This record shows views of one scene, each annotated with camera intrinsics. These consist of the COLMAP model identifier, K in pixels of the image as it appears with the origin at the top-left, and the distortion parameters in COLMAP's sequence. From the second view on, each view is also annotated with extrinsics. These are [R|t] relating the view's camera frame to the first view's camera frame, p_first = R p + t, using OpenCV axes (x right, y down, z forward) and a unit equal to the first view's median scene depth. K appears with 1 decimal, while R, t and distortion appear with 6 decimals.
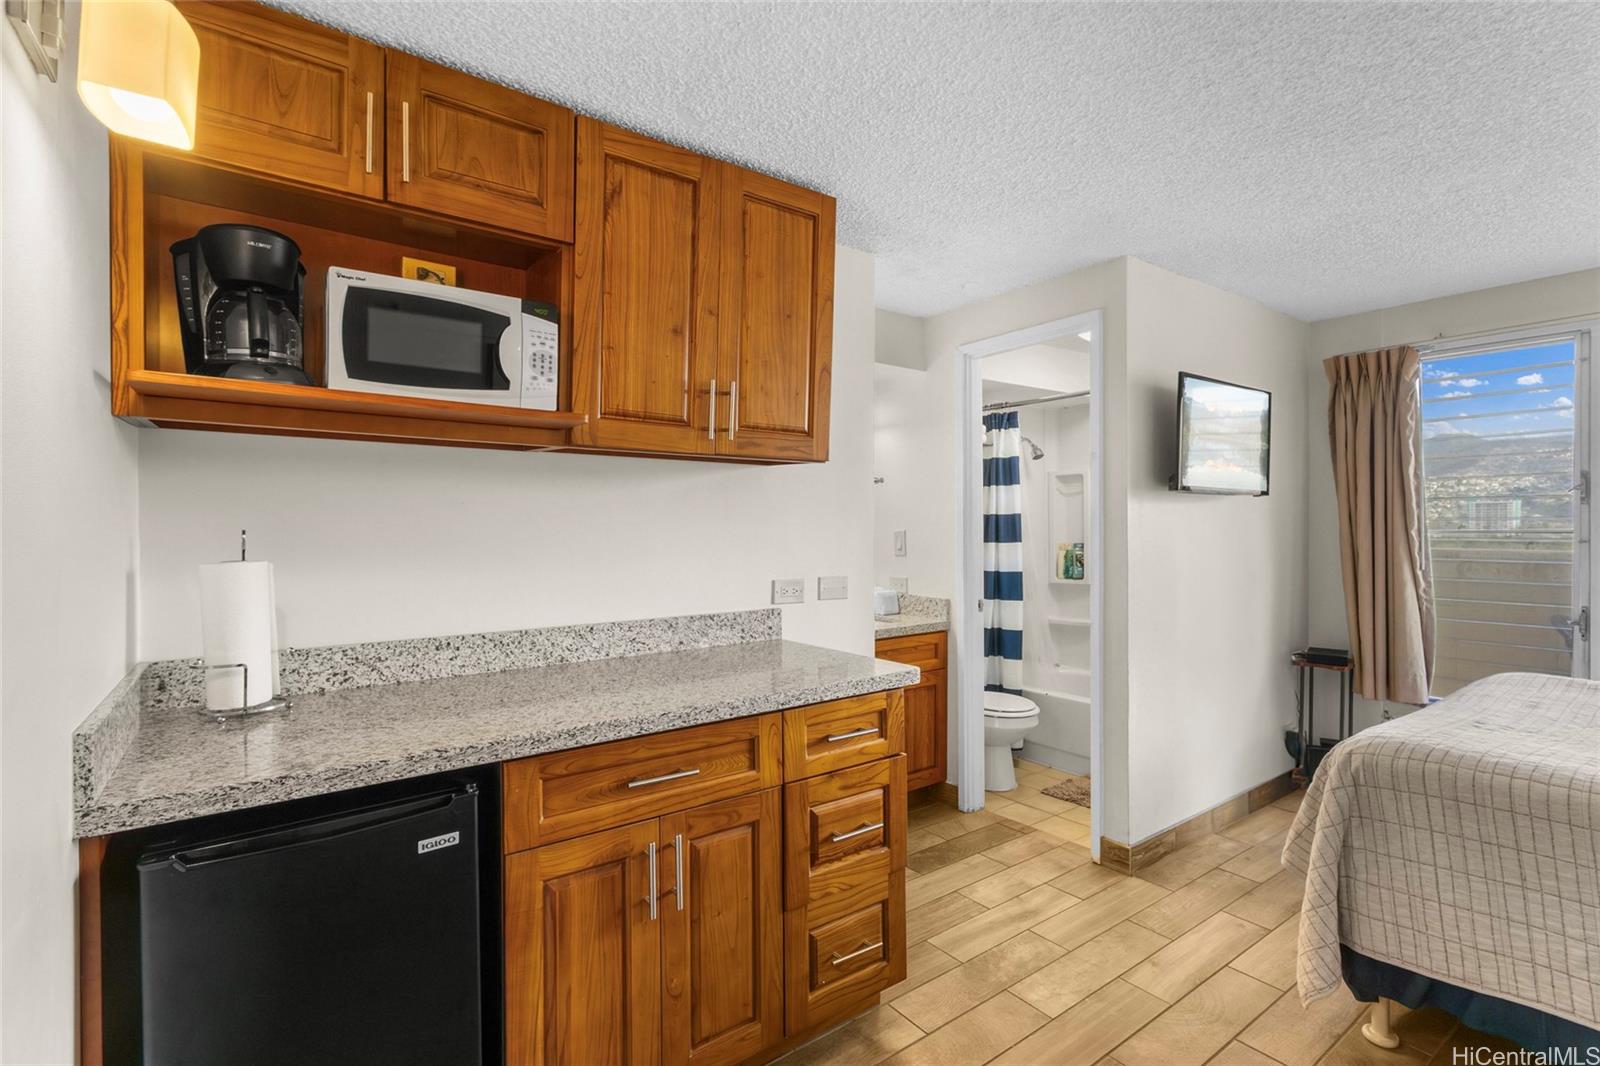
lens RADIAL K [[748.3, 0, 808.5], [0, 748.3, 525.8], [0, 0, 1]] dist [0.001914, 0.003048]
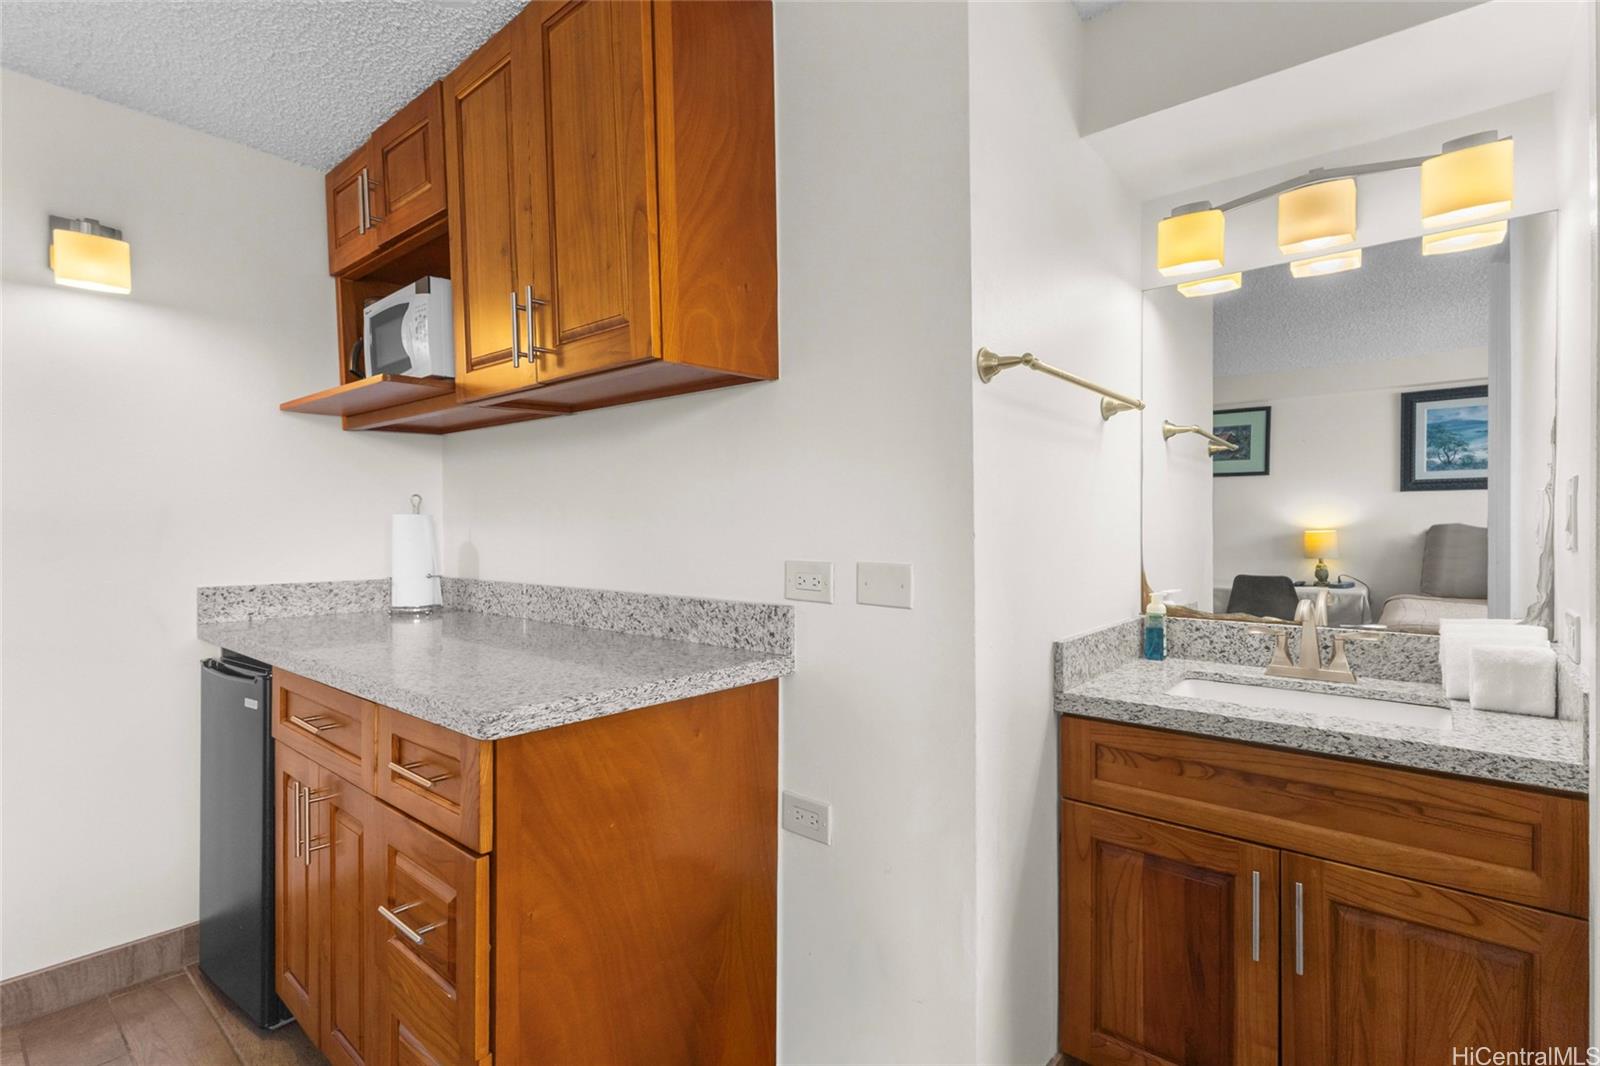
lens RADIAL K [[748.3, 0, 801.8], [0, 748.3, 539.6], [0, 0, 1]] dist [0.001914, 0.003048]
pose [[0.227335, 0.015884, -0.973687, 0.757868], [-0.000887, 0.999870, 0.016104, 0.059439], [0.973816, -0.002797, 0.227319, 1.159021]]
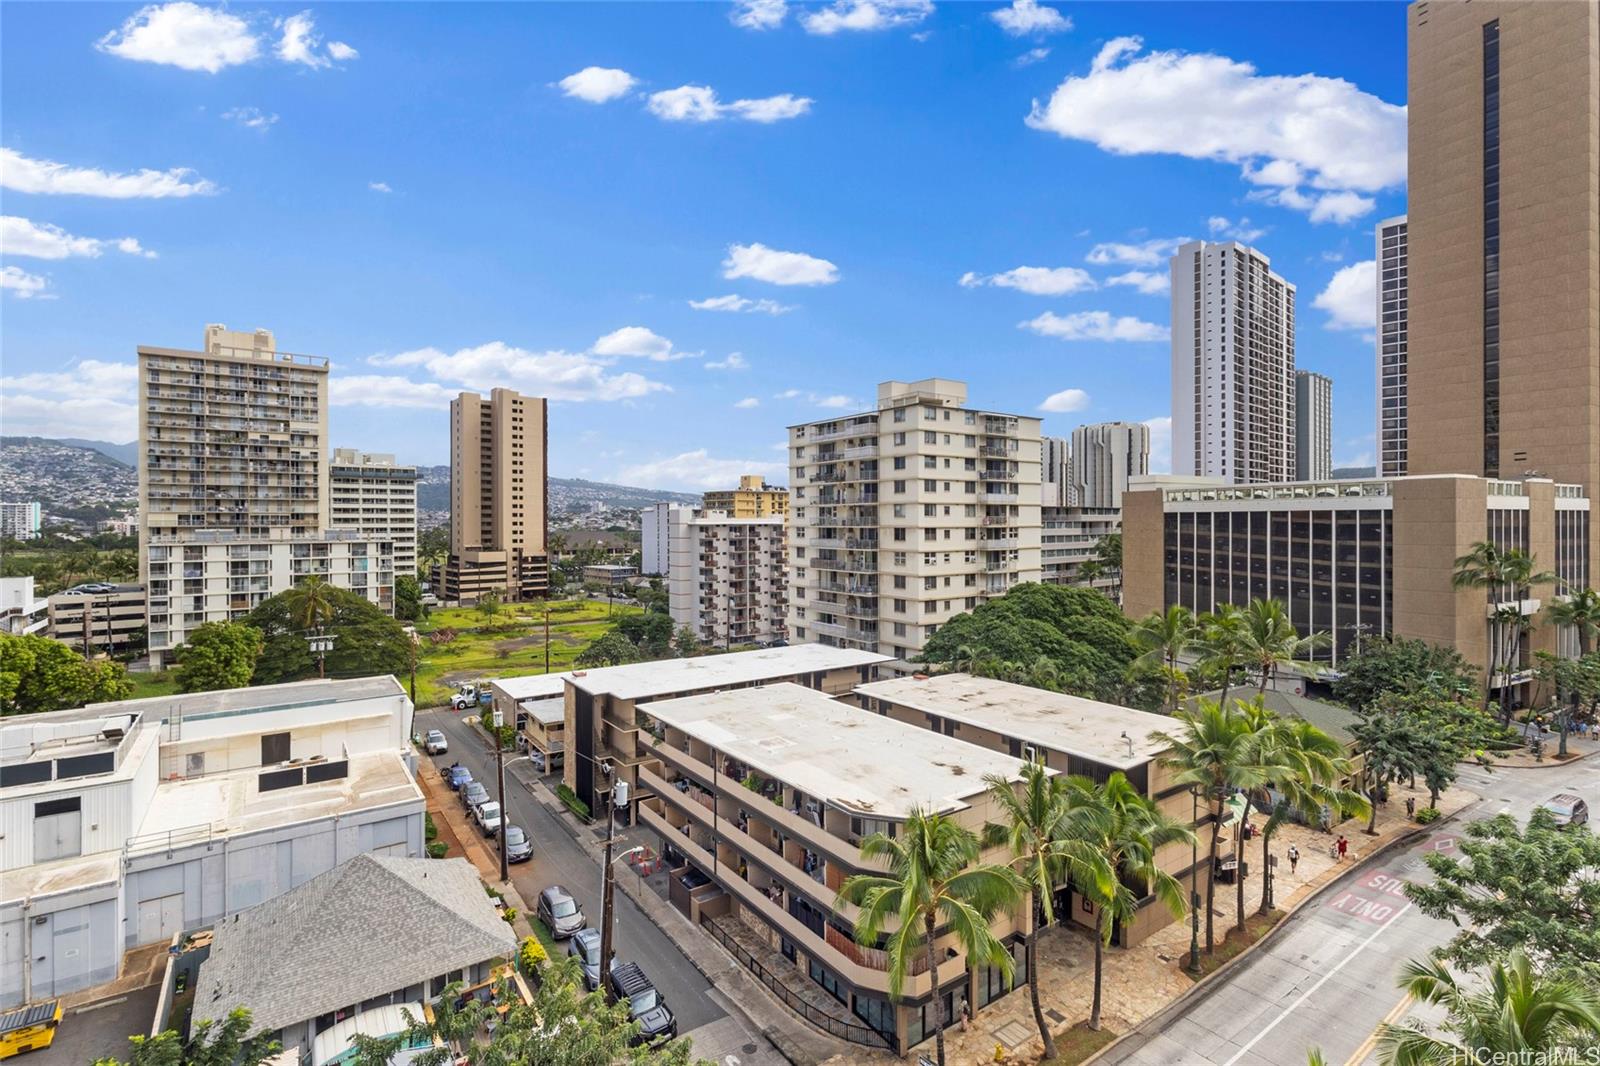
lens RADIAL K [[748.3, 0, 795.9], [0, 748.3, 521.3], [0, 0, 1]] dist [0.001914, 0.003048]
pose [[0.021268, 0.005180, 0.999760, 0.138174], [0.005074, 0.999973, -0.005289, -0.004600], [-0.999761, 0.005185, 0.021241, 0.156192]]
